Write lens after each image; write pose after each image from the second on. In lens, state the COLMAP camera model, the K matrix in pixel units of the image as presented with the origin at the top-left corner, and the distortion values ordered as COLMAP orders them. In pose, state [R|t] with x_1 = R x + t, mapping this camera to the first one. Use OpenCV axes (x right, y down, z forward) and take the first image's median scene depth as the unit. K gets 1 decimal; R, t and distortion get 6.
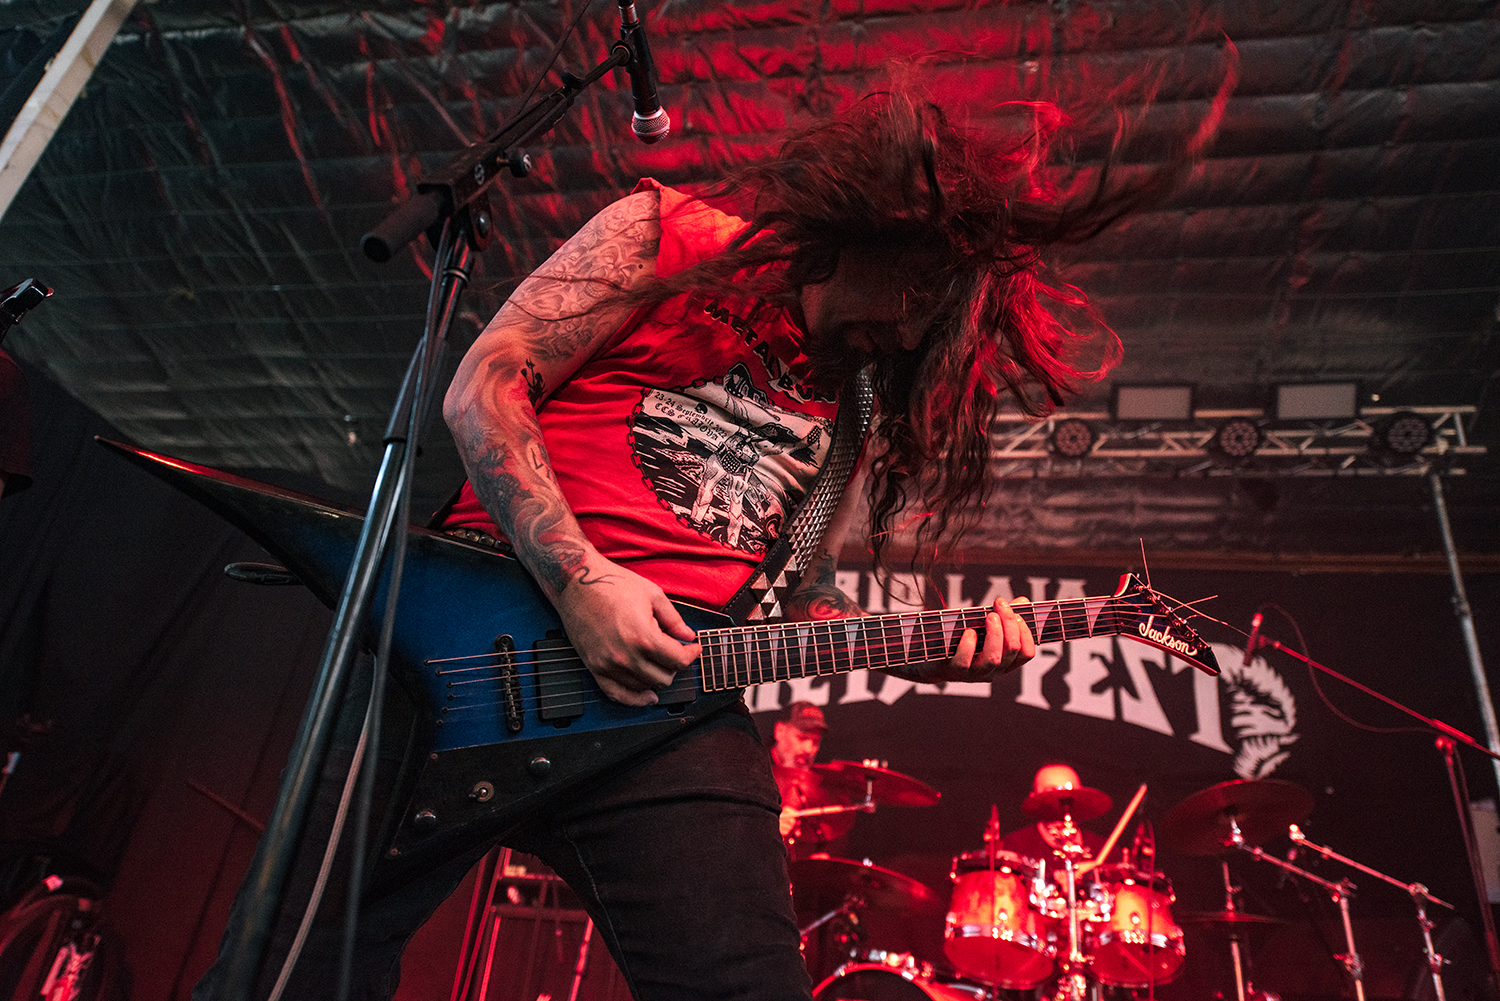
lens RADIAL K [[985.1, 0, 755.3], [0, 985.1, 502.7], [0, 0, 1]] dist [-0.000274, 0.000499]
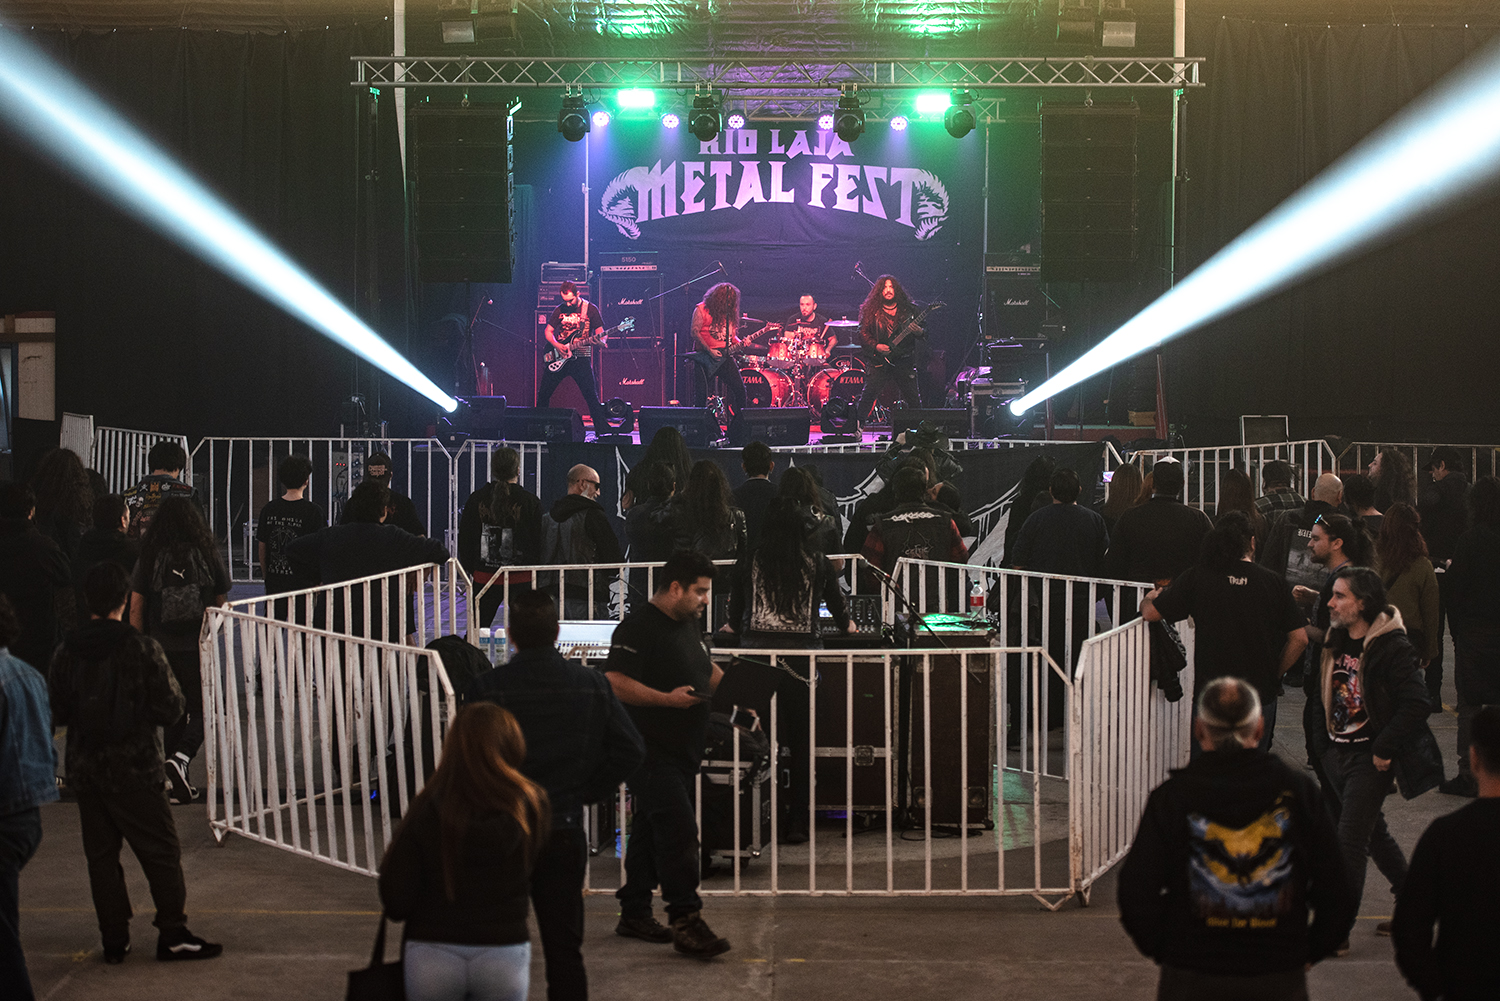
lens RADIAL K [[2168.9, 0, 748.7], [0, 2168.9, 498.3], [0, 0, 1]] dist [-0.009402, 0.000000]
pose [[0.984960, -0.106290, 0.136218, -0.573274], [0.013580, 0.833576, 0.552237, -1.998695], [-0.172246, -0.542082, 0.822483, -3.297040]]
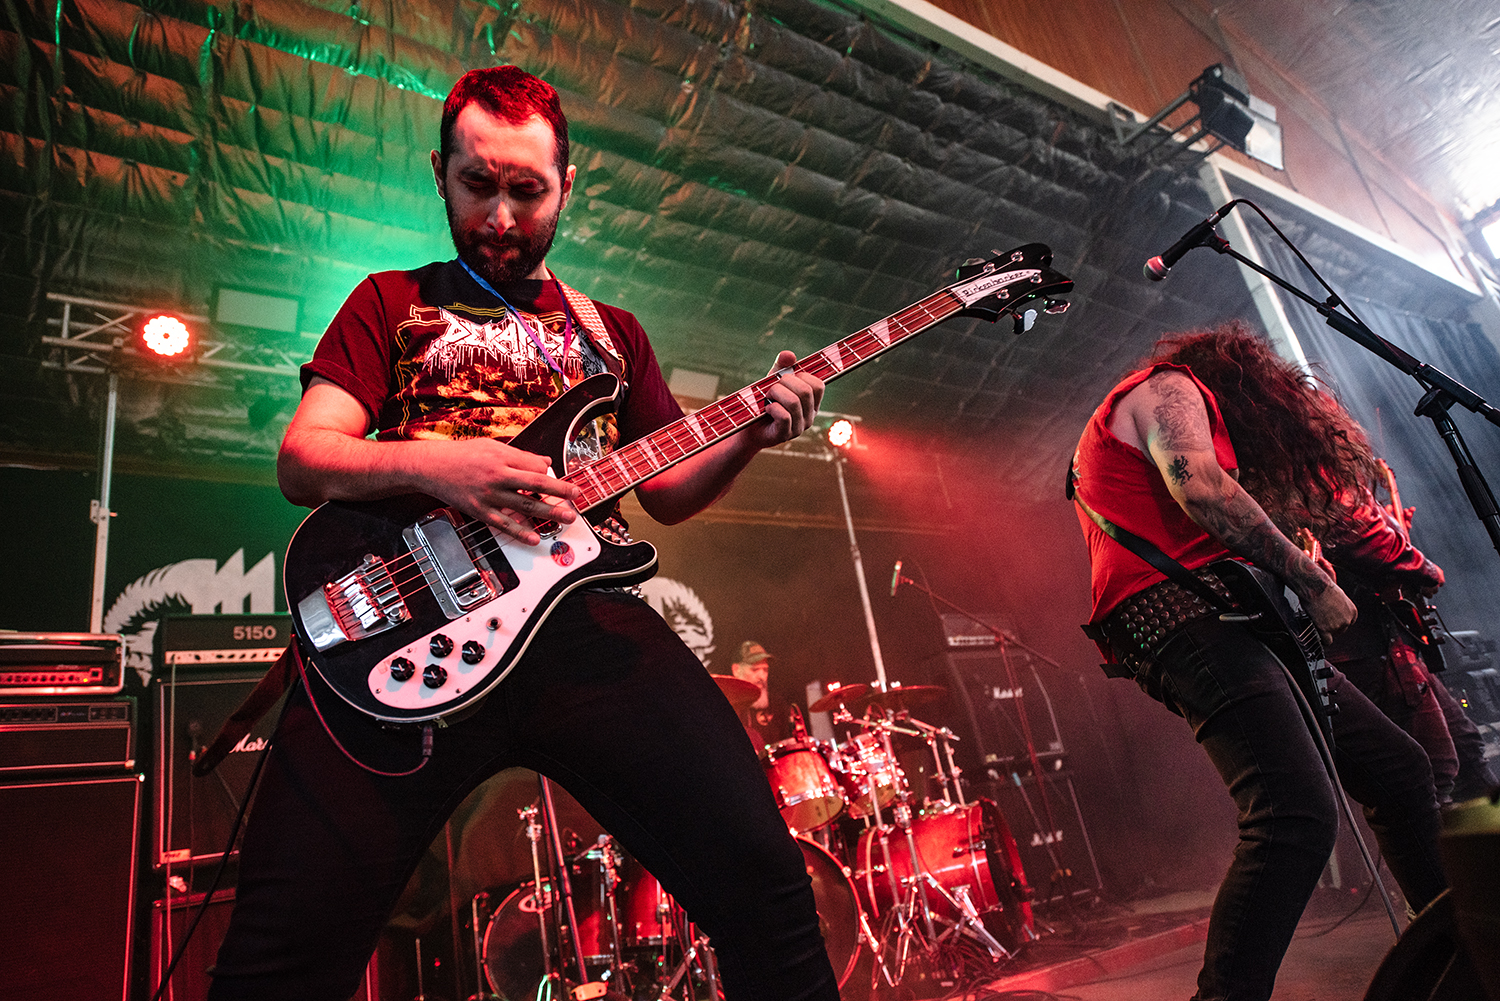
lens RADIAL K [[985.1, 0, 752.4], [0, 985.1, 506.7], [0, 0, 1]] dist [-0.000274, 0.000499]
pose [[0.690802, 0.046518, 0.721546, -0.445553], [-0.101549, 0.994279, 0.033121, 0.002325], [-0.715878, -0.096152, 0.691573, 0.086331]]
